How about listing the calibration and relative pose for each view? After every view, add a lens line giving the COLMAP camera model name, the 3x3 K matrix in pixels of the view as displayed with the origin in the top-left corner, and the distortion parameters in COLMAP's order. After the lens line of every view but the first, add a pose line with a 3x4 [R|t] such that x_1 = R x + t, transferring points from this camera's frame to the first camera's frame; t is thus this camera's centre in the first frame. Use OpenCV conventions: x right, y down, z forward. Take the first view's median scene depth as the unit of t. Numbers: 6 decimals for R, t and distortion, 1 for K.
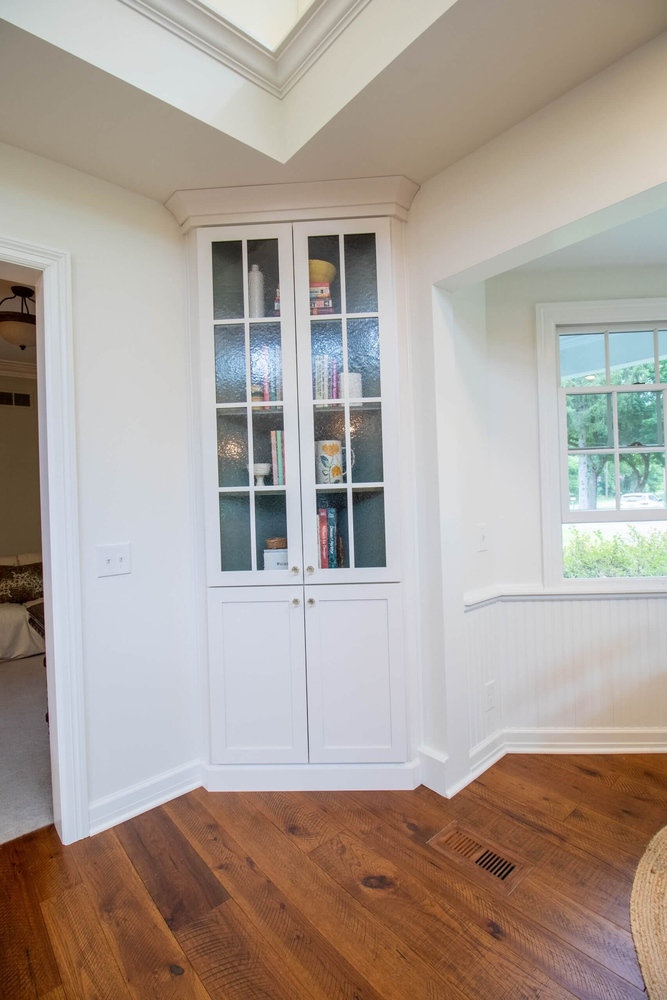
lens RADIAL K [[464.4, 0, 335.8], [0, 464.4, 493.8], [0, 0, 1]] dist [-0.003646, -0.009535]
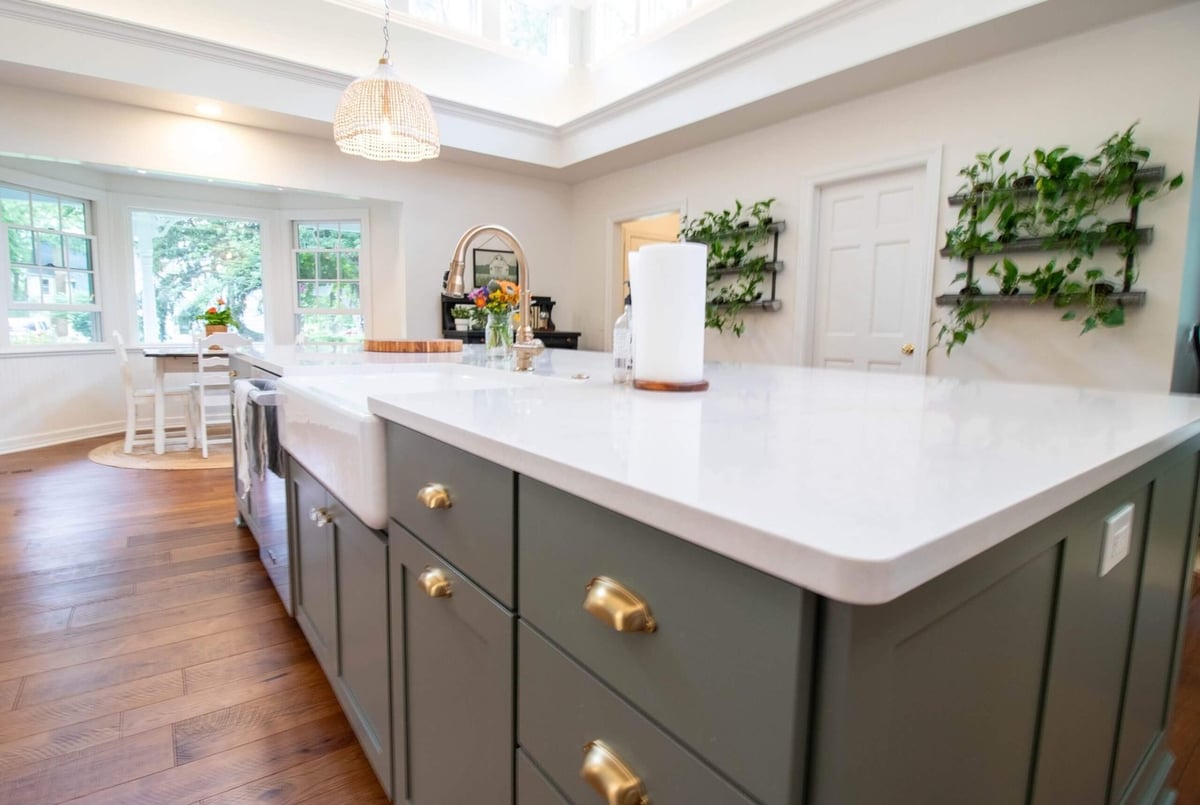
lens RADIAL K [[600.3, 0, 588.4], [0, 600.3, 395.8], [0, 0, 1]] dist [-0.015317, -0.001625]
pose [[0.086765, -0.079111, 0.993083, -1.555112], [-0.025683, 0.996333, 0.081614, 0.163674], [-0.995898, -0.032587, 0.084415, -1.313186]]
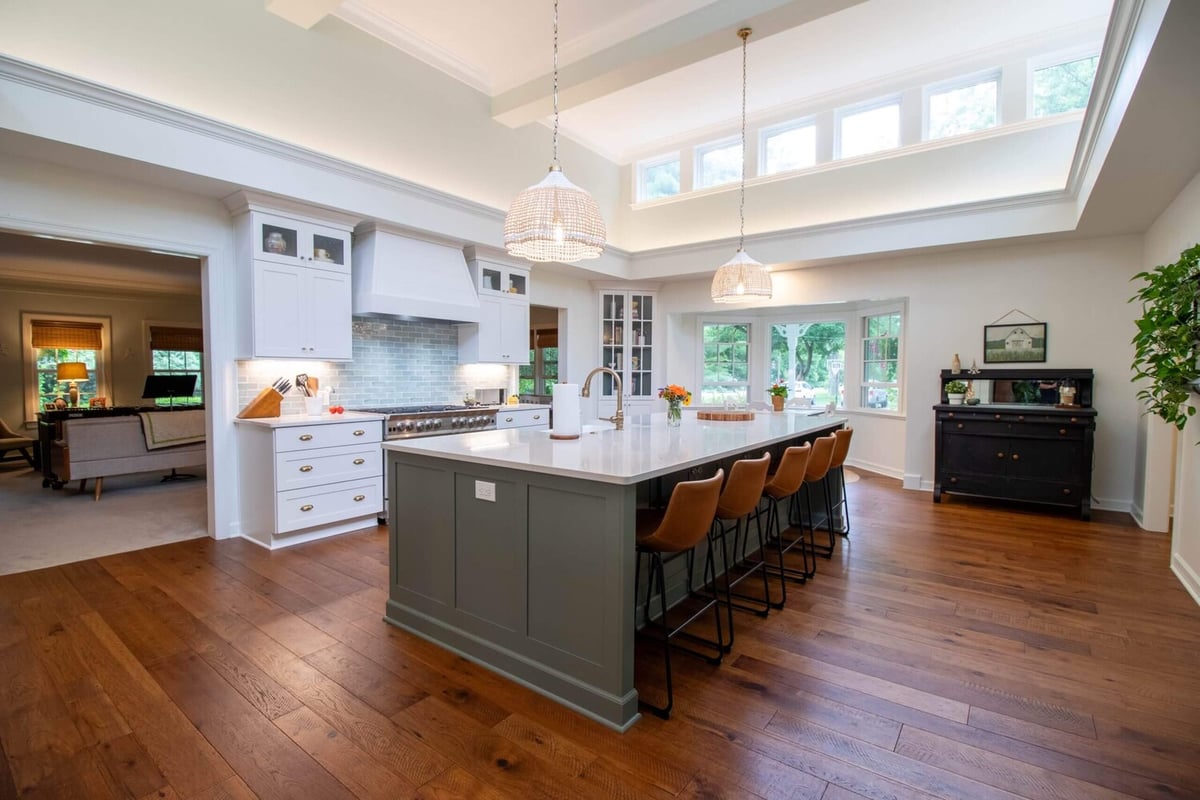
lens RADIAL K [[557.3, 0, 594.9], [0, 557.3, 398.5], [0, 0, 1]] dist [-0.003646, -0.009535]
pose [[0.978955, 0.030390, 0.201801, -1.123590], [-0.039930, 0.998261, 0.043371, 0.019456], [-0.200132, -0.050517, 0.978466, -2.929431]]
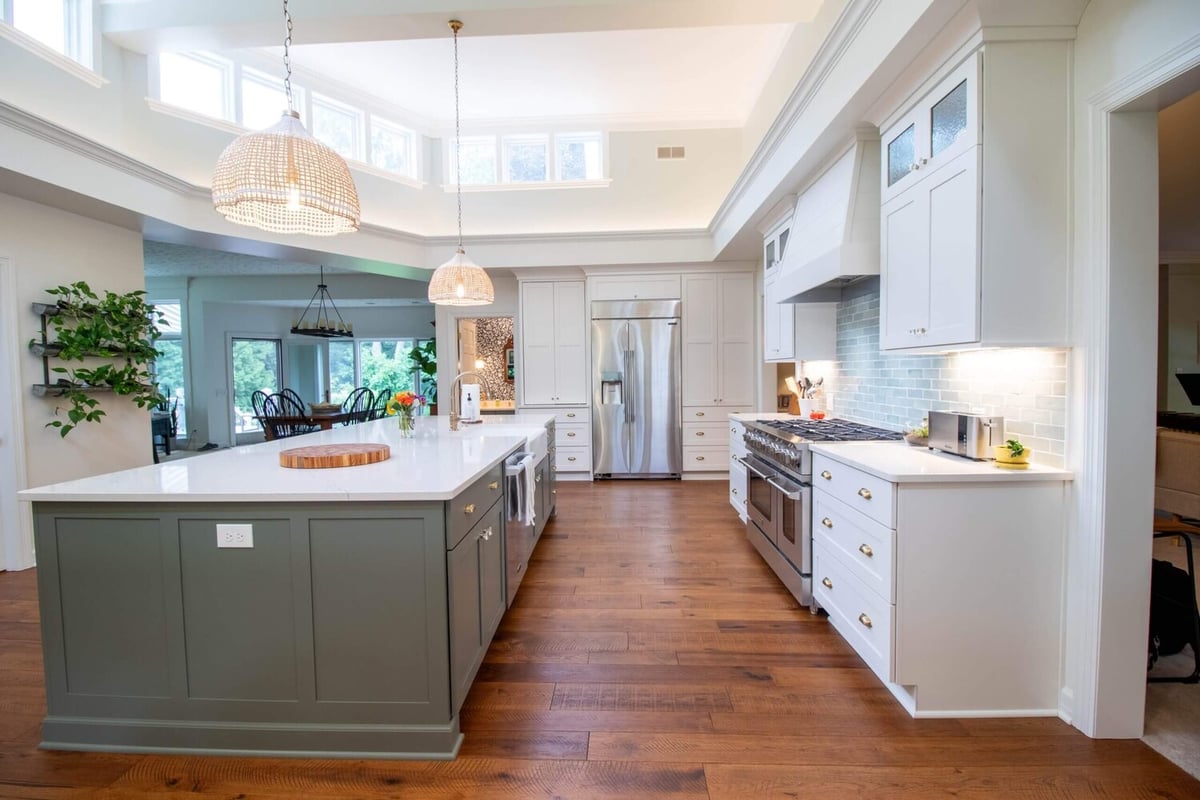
lens RADIAL K [[557.3, 0, 594.9], [0, 557.3, 398.5], [0, 0, 1]] dist [-0.003646, -0.009535]
pose [[-0.692116, 0.077990, -0.717560, 0.396364], [0.042931, 0.996833, 0.066935, -0.026269], [0.720508, 0.015521, -0.693272, 0.585266]]
